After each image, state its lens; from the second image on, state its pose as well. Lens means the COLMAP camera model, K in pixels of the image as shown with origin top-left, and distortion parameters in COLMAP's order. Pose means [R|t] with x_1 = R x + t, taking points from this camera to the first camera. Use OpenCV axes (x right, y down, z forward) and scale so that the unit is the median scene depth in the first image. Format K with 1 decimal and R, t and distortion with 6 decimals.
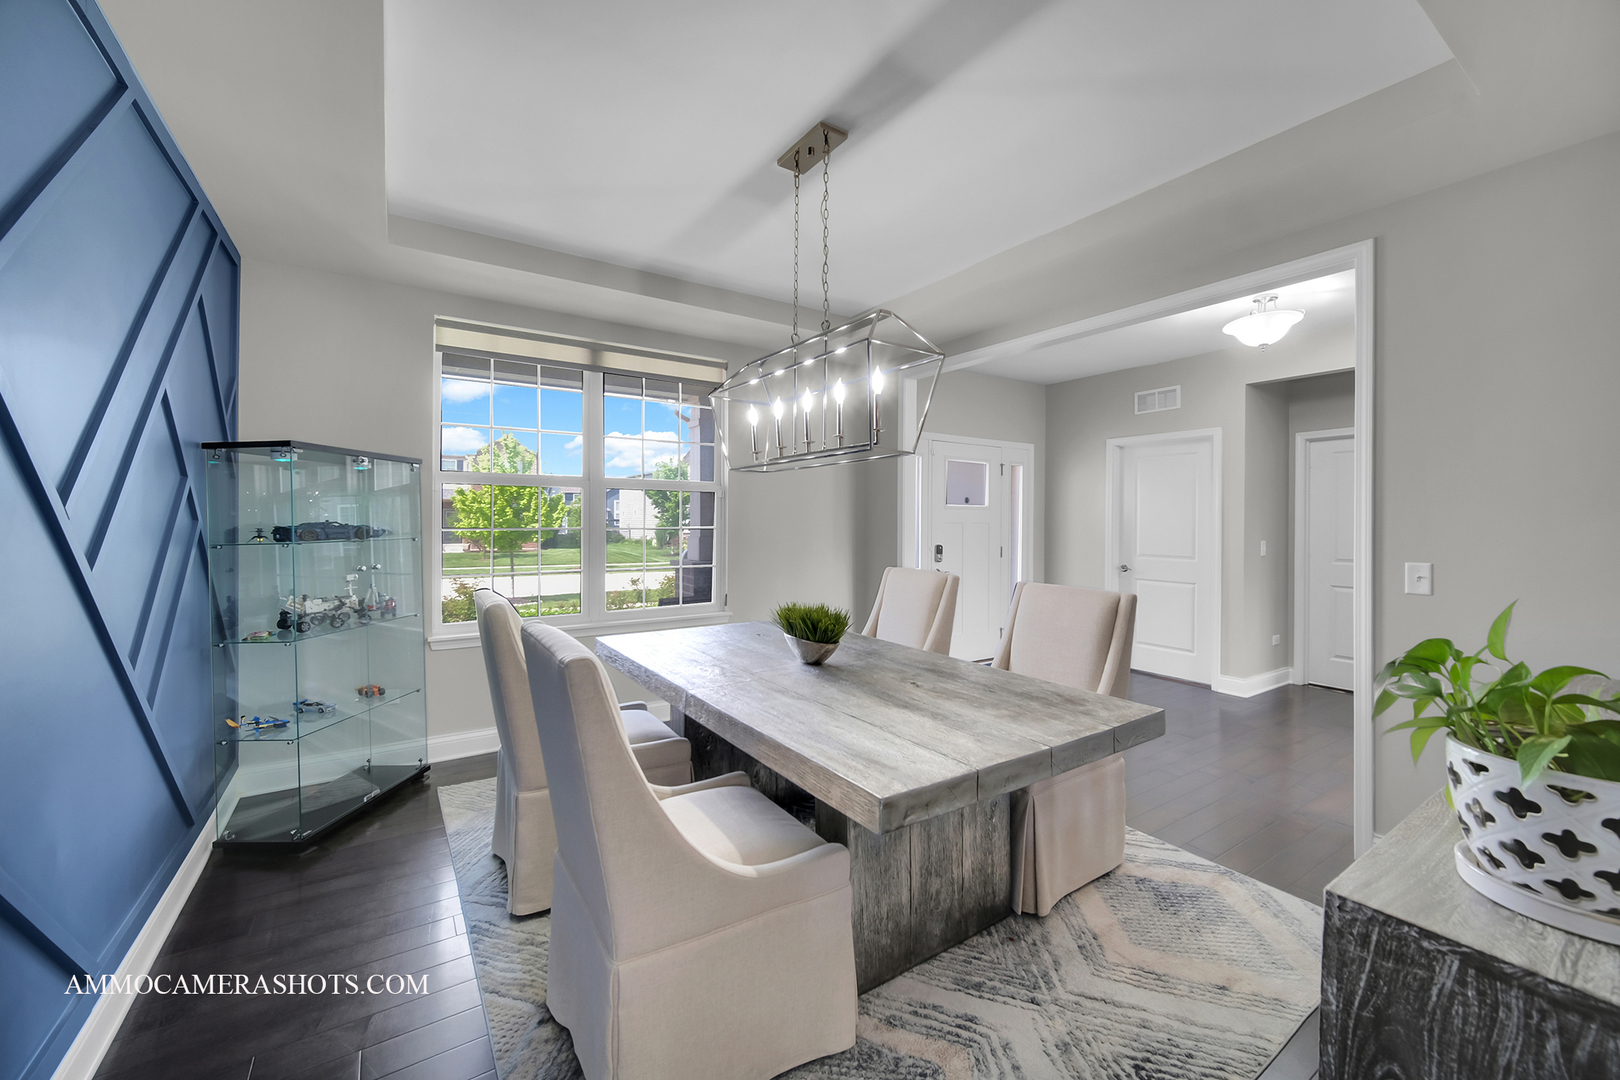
lens RADIAL K [[644.1, 0, 817.0], [0, 644.1, 530.0], [0, 0, 1]] dist [-0.000932, -0.000139]
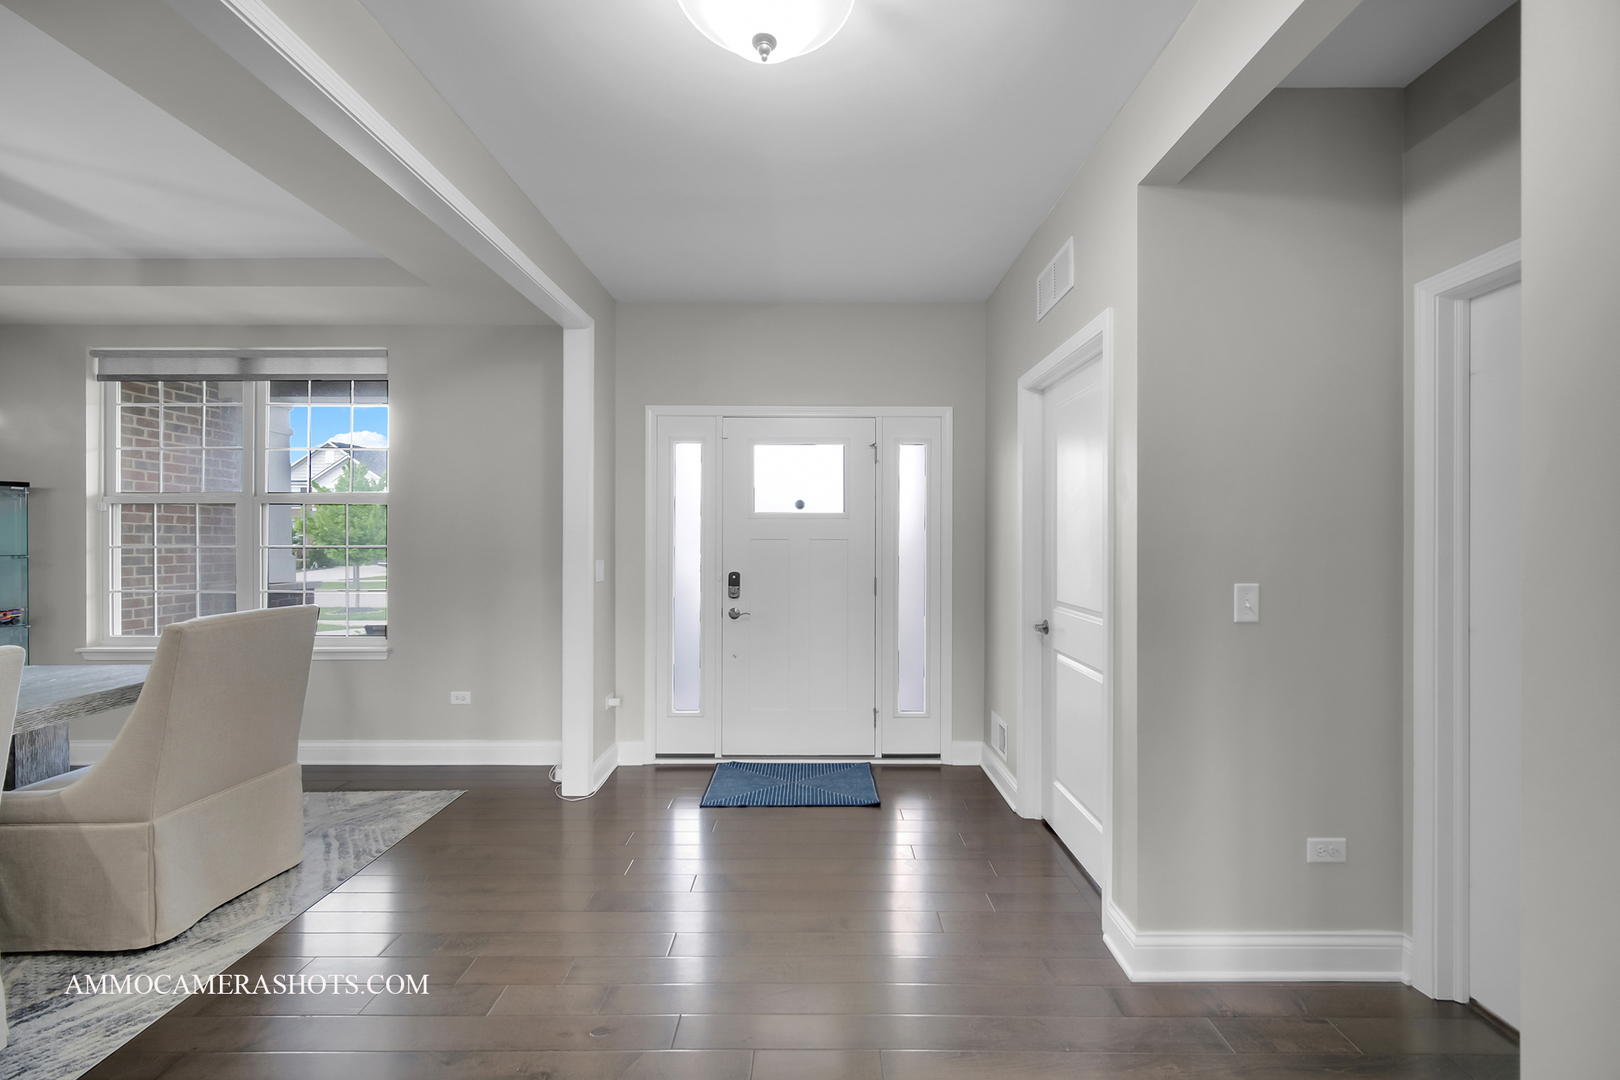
lens RADIAL K [[646.5, 0, 810.0], [0, 646.5, 540.0], [0, 0, 1]] dist [-0.002196, -0.000347]
pose [[0.831879, -0.003537, -0.554946, 0.663829], [-0.000495, 0.999975, -0.007115, -0.006233], [0.554957, 0.006194, 0.831856, 0.517271]]
